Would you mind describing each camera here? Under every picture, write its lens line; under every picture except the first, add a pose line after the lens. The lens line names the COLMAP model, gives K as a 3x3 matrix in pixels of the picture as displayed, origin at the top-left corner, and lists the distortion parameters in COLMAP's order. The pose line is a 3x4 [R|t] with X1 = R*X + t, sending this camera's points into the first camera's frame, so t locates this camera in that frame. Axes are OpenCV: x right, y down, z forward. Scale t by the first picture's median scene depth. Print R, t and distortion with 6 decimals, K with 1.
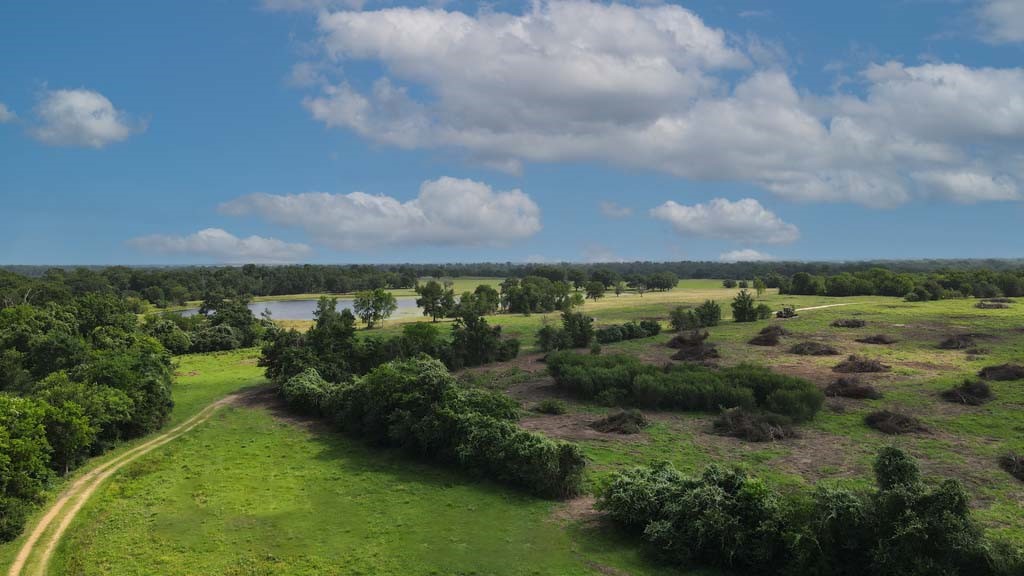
lens RADIAL K [[761.4, 0, 512.0], [0, 761.4, 288.0], [0, 0, 1]] dist [0.008787, 0.039324]
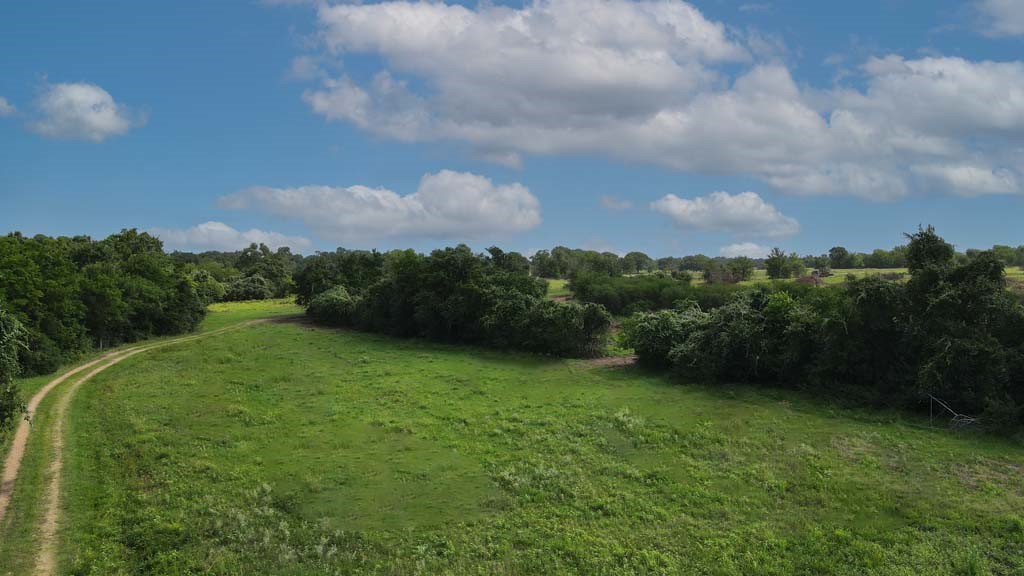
lens RADIAL K [[761.4, 0, 512.0], [0, 761.4, 288.0], [0, 0, 1]] dist [0.008787, 0.039324]
pose [[0.999067, -0.002509, -0.043120, 0.010349], [0.002047, 0.999940, -0.010755, 0.175638], [0.043145, 0.010656, 0.999012, 0.006730]]
